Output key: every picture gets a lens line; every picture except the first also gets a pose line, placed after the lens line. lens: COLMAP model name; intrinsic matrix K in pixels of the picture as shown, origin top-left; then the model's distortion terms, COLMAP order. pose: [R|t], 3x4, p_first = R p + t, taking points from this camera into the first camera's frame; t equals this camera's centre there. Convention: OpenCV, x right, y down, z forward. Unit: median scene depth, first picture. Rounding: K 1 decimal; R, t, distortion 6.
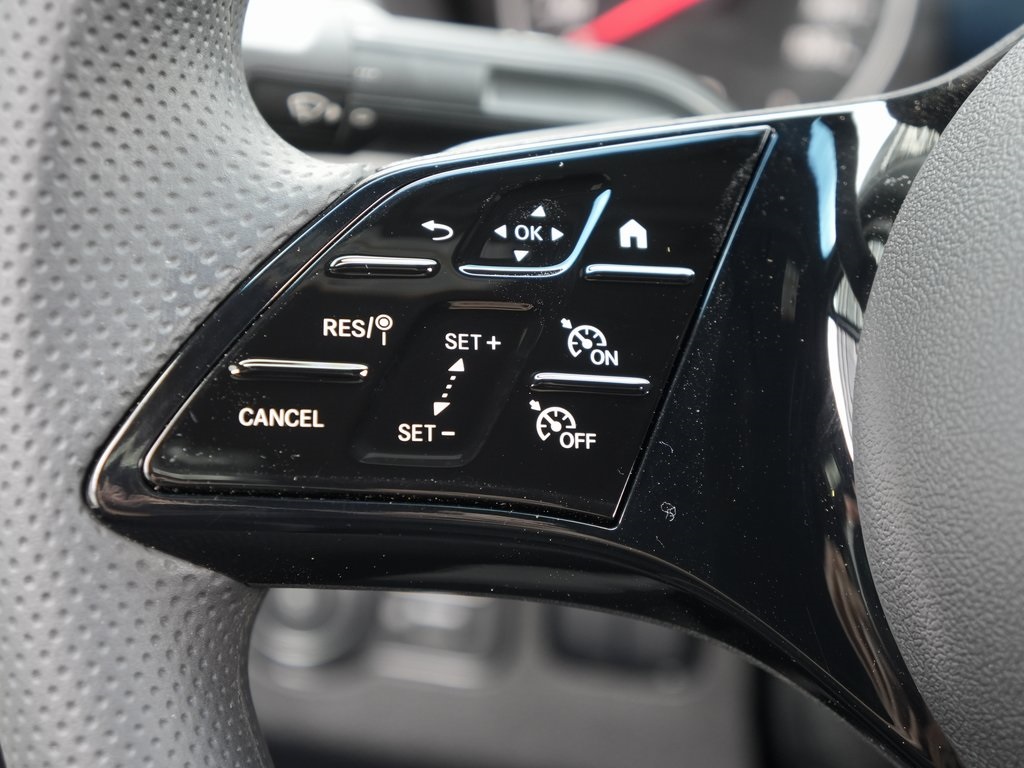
lens RADIAL K [[1769.0, 0, 512.0], [0, 1769.0, 384.0], [0, 0, 1]] dist [0.238939, 0.026016]
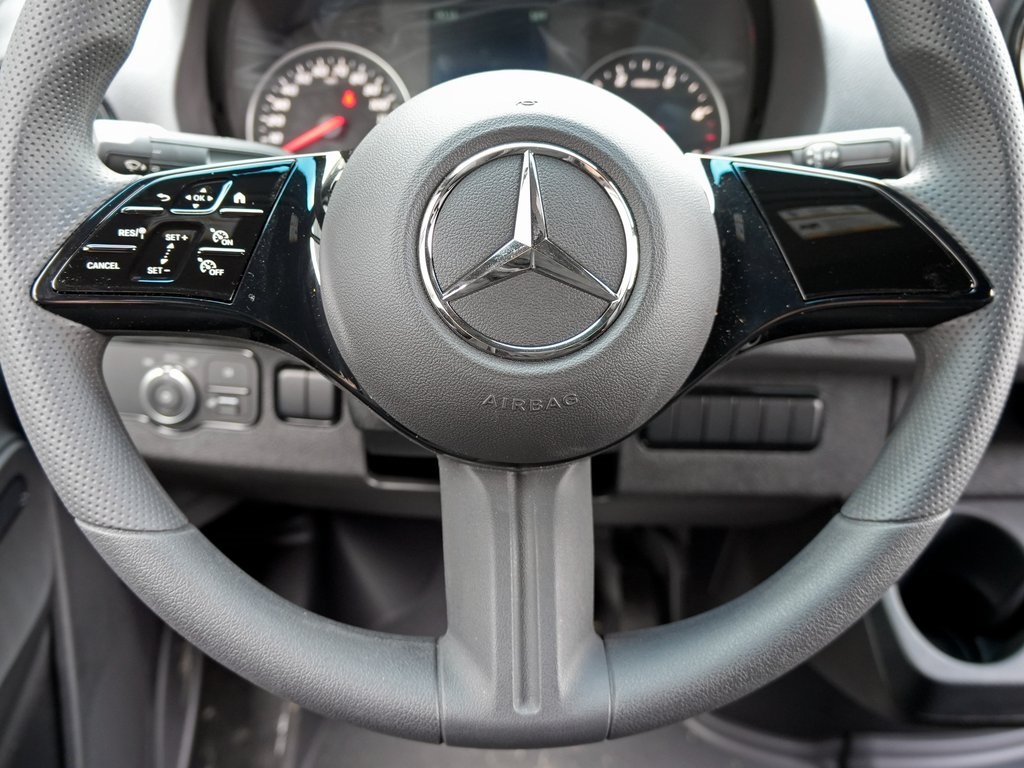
lens RADIAL K [[914.4, 0, 512.0], [0, 914.4, 384.0], [0, 0, 1]] dist [-0.197642, 0.151552]
pose [[0.981124, -0.044027, 0.188302, 0.219056], [0.038109, 0.998663, 0.034932, 0.175030], [-0.189588, -0.027096, 0.981490, -0.432493]]
